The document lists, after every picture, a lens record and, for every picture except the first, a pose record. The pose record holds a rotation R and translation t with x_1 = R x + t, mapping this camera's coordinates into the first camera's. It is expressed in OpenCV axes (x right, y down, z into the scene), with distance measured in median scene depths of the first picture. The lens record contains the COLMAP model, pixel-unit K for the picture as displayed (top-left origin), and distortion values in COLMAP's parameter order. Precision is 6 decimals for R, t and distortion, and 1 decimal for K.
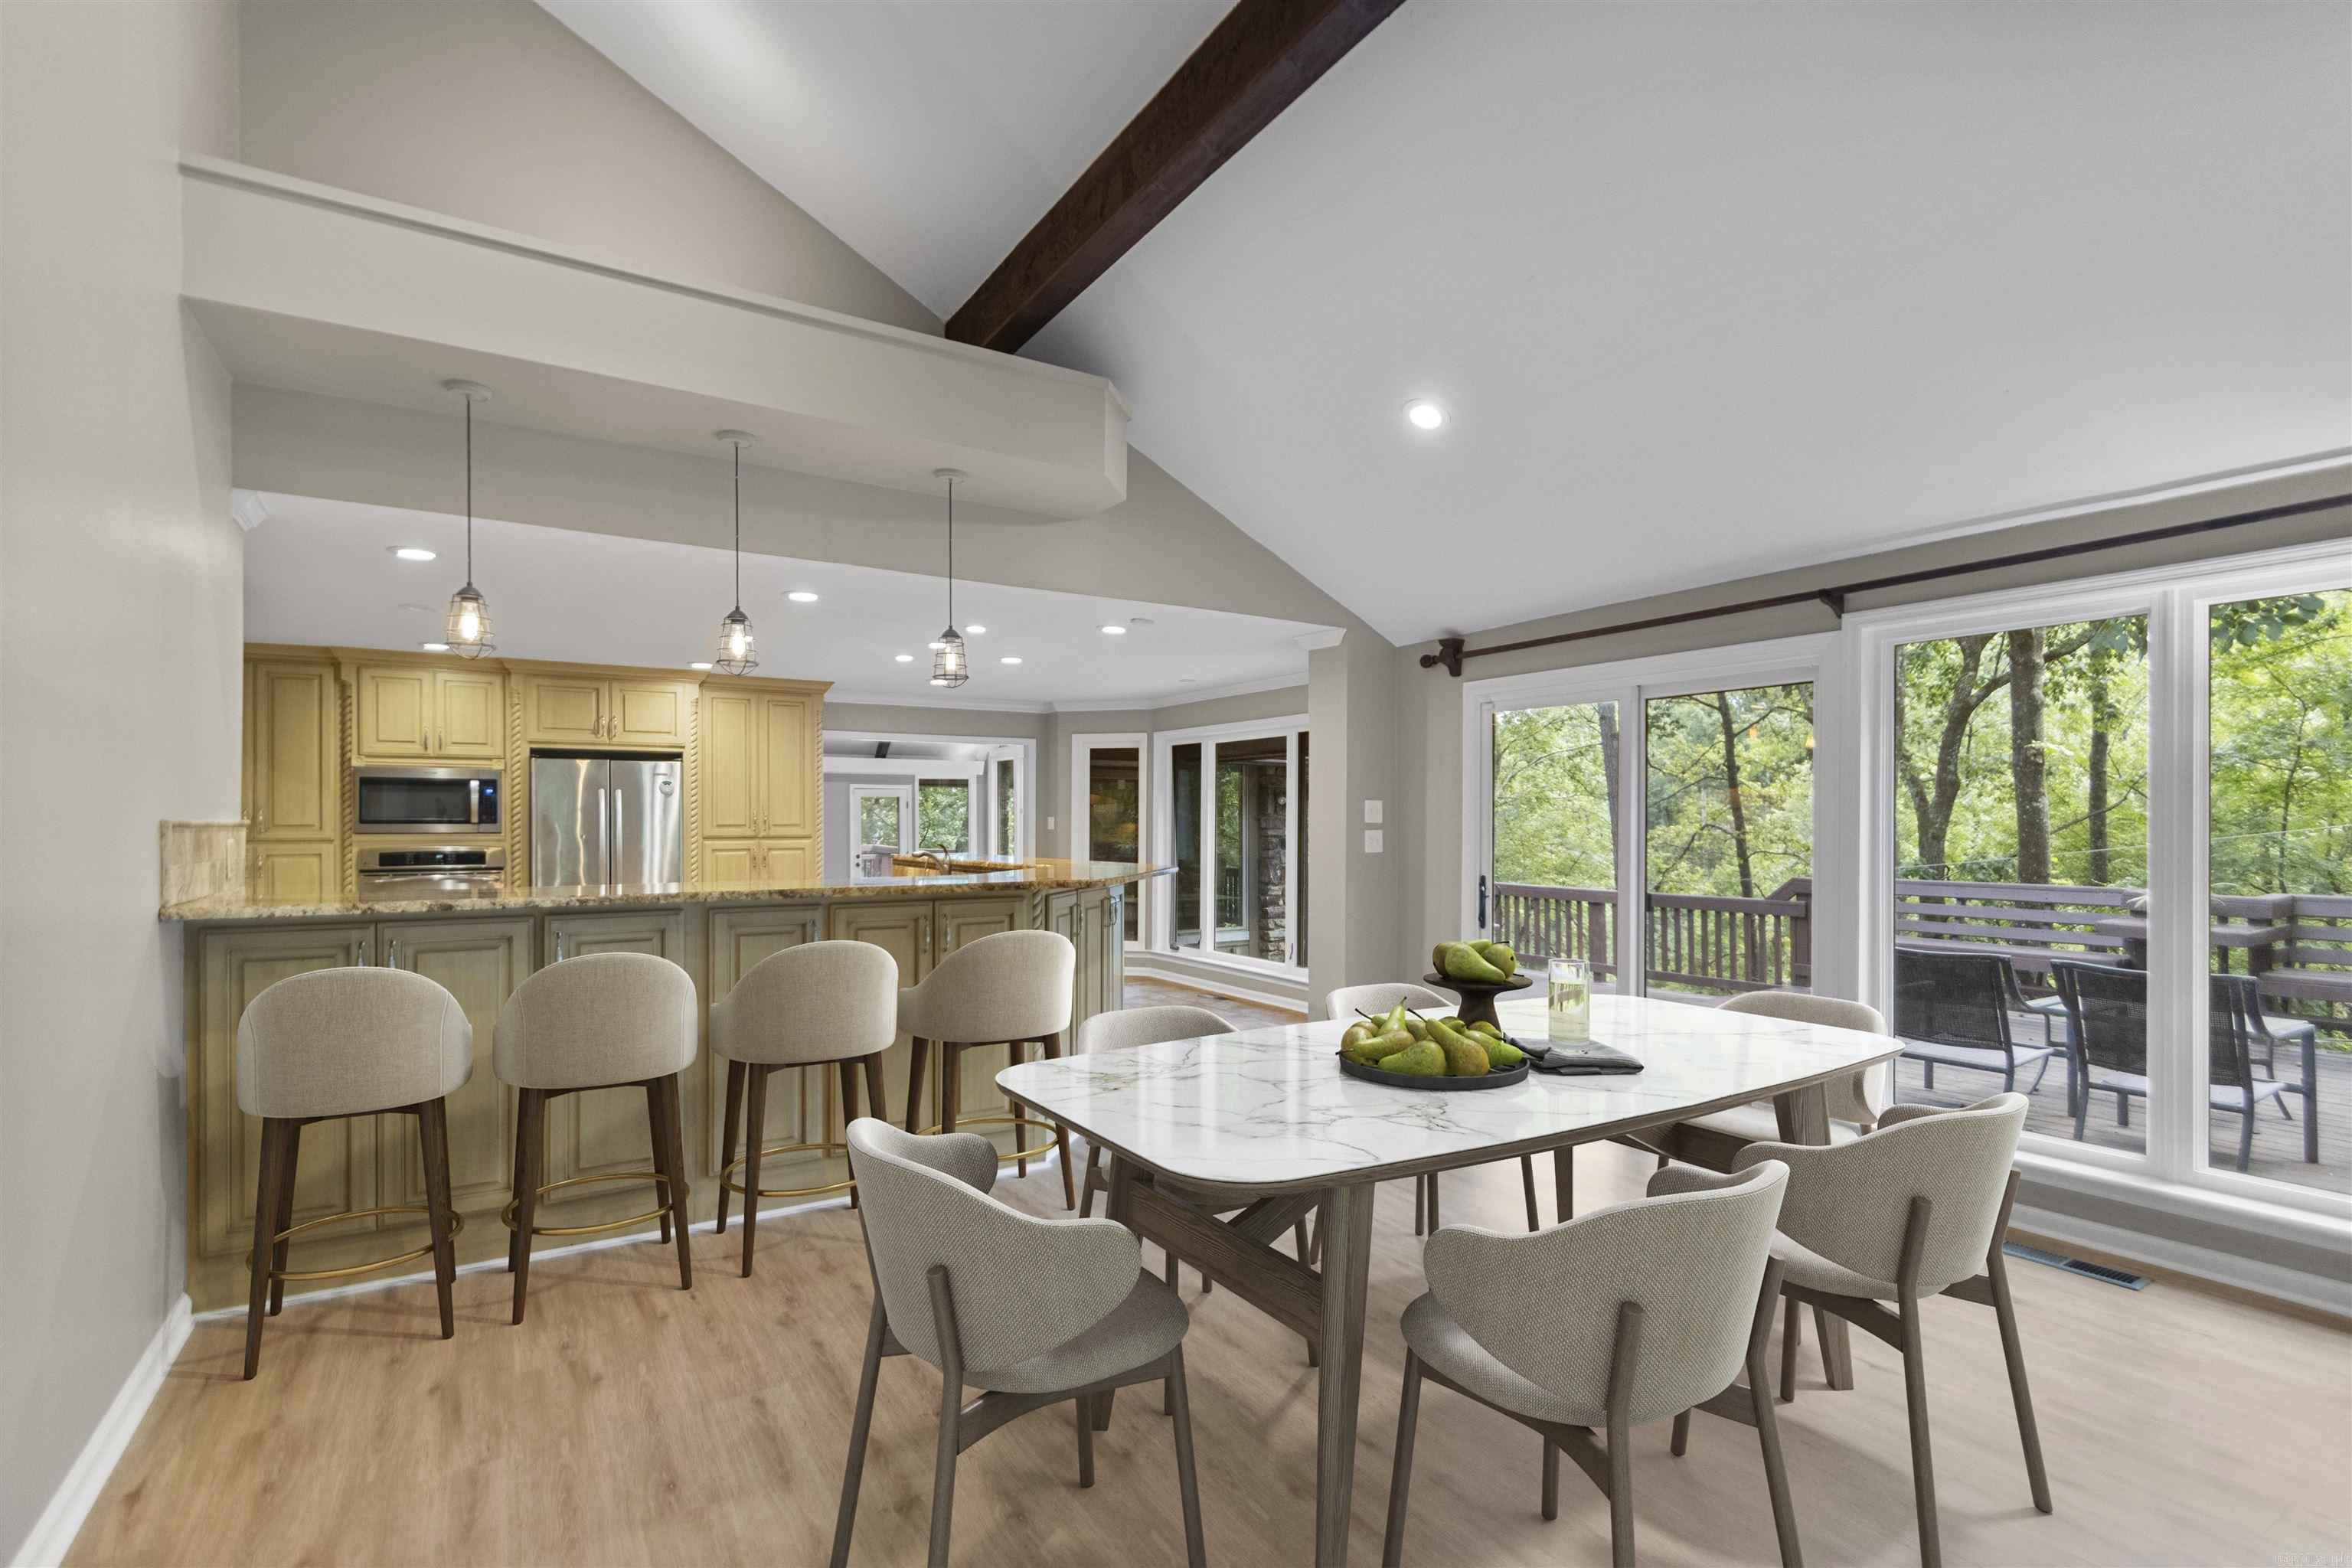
lens RADIAL K [[1103.6, 0, 1178.0], [0, 1103.6, 799.0], [0, 0, 1]] dist [-0.001126, -0.000209]
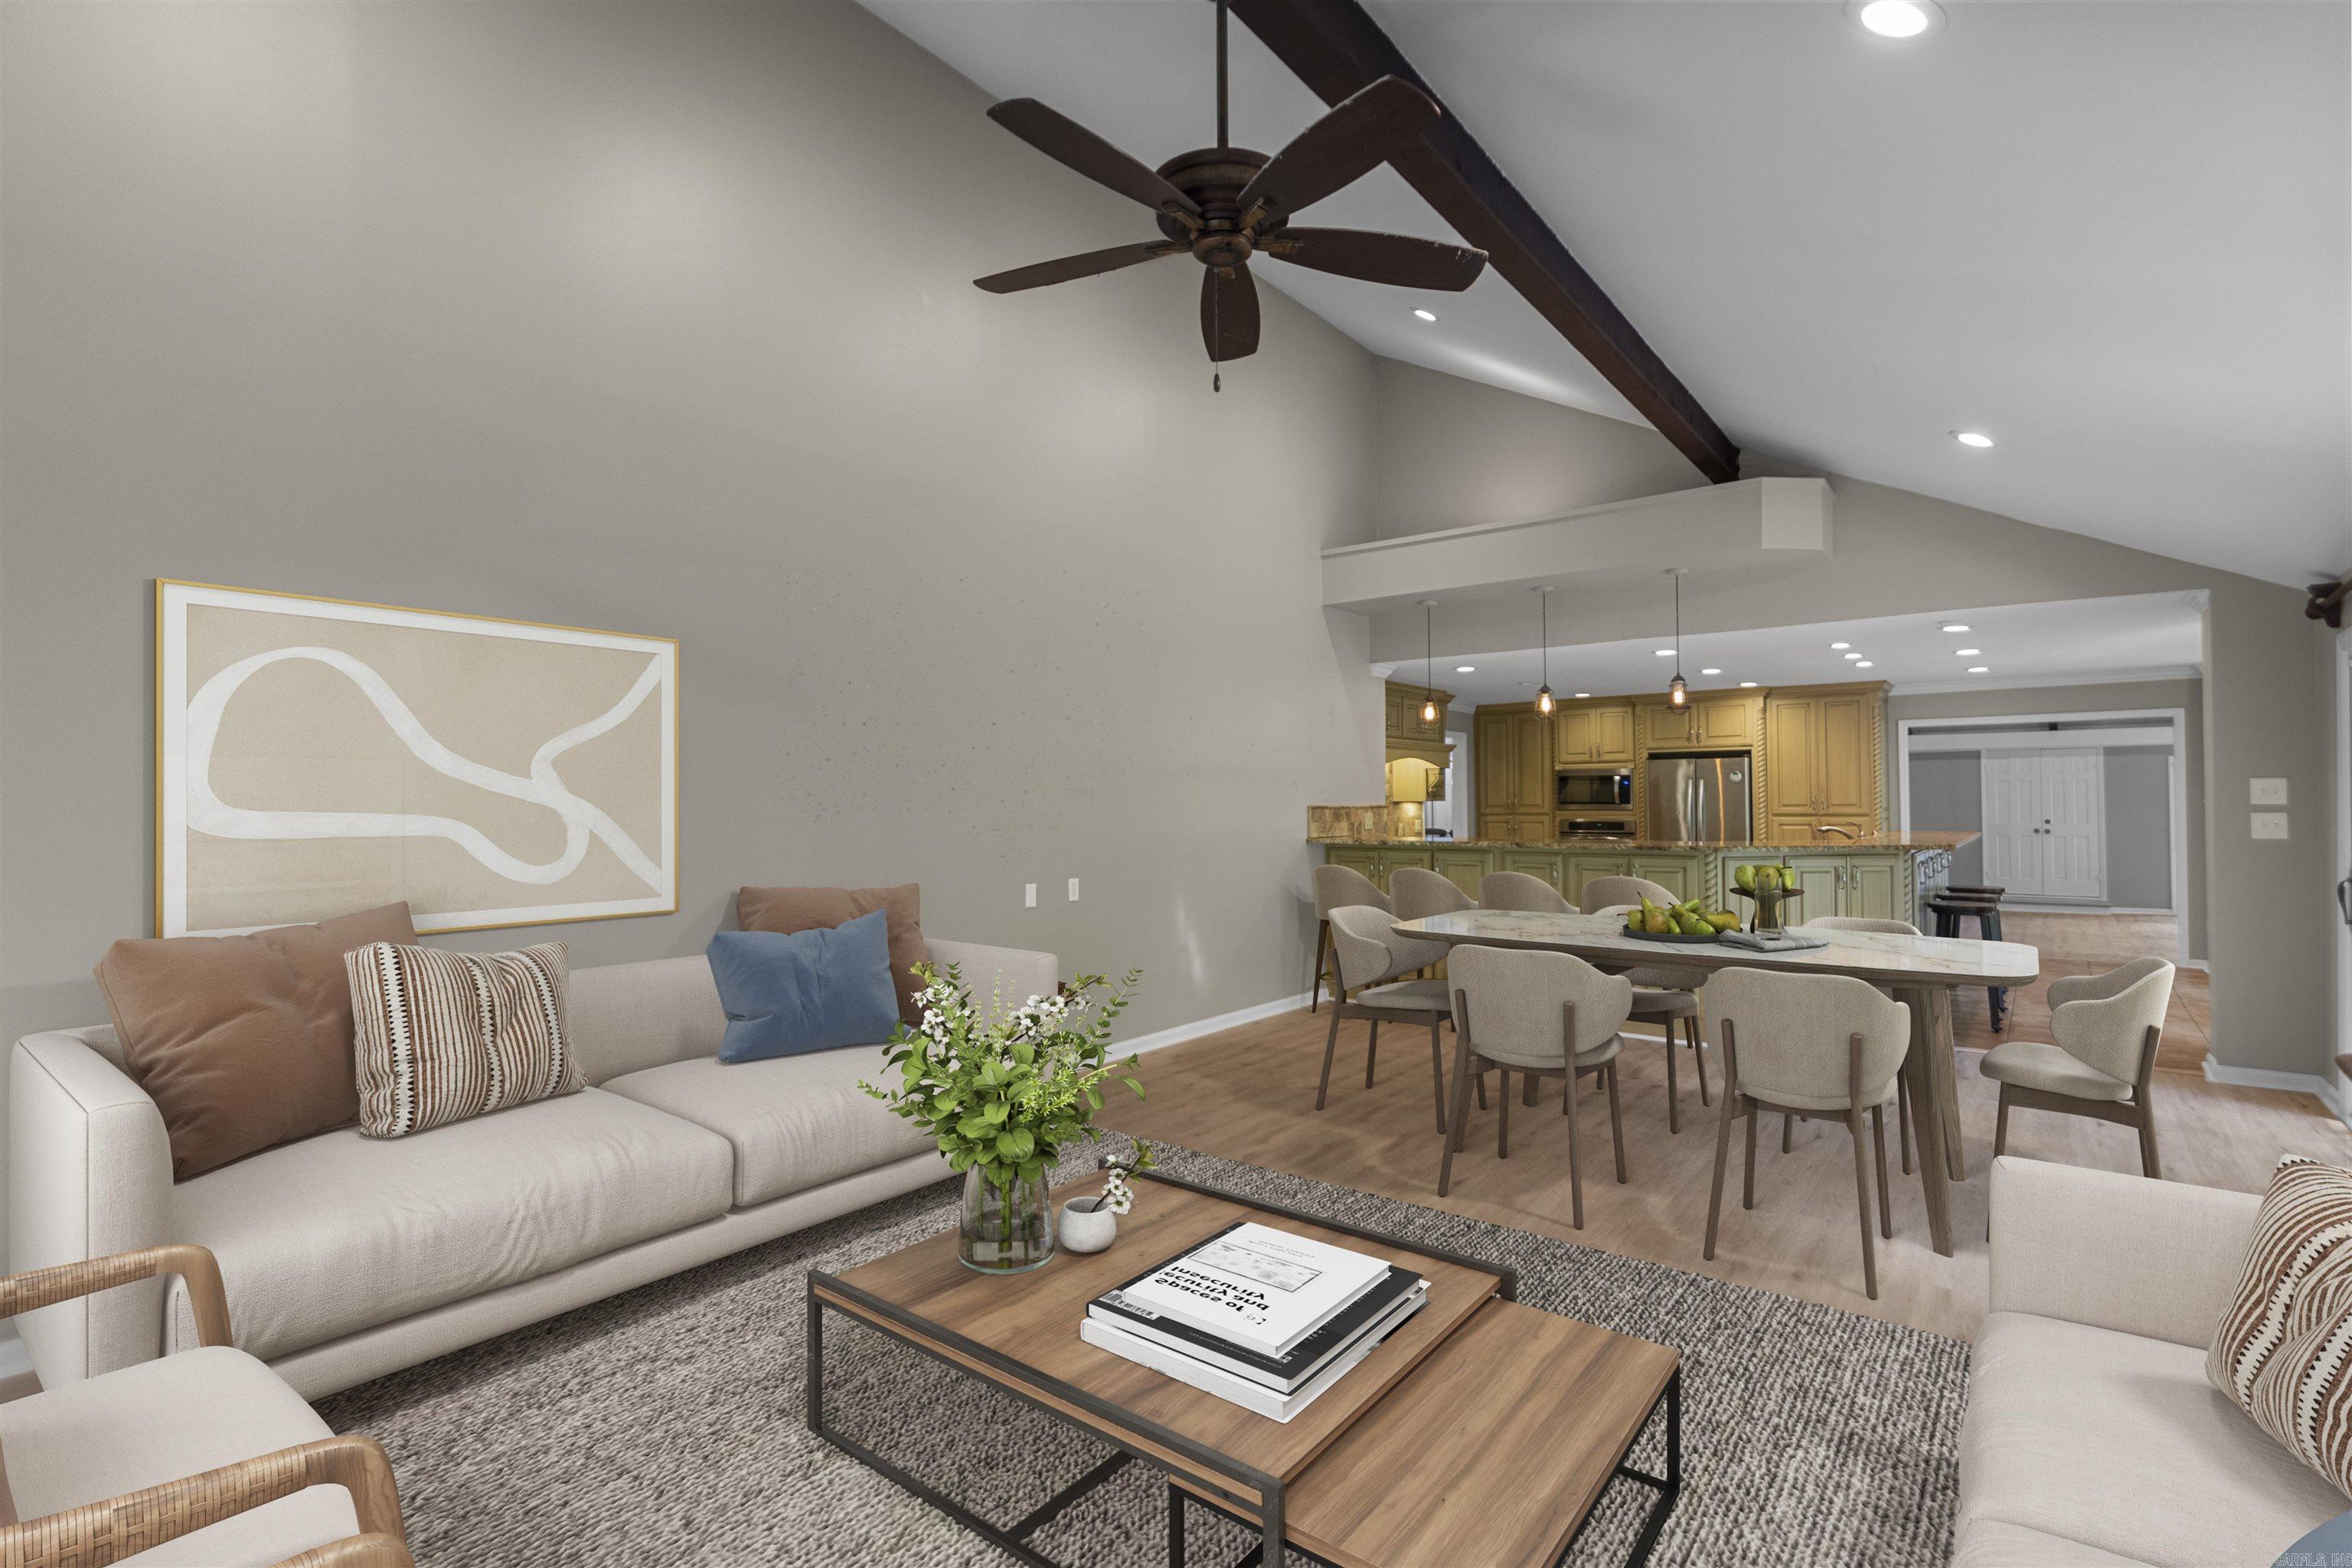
lens RADIAL K [[1103.6, 0, 1183.5], [0, 1103.6, 784.9], [0, 0, 1]] dist [-0.001126, -0.000209]
pose [[0.322962, -0.015451, -0.946286, 0.640122], [0.022974, 0.999700, -0.008482, -0.005674], [0.946133, -0.019001, 0.323220, -0.076384]]
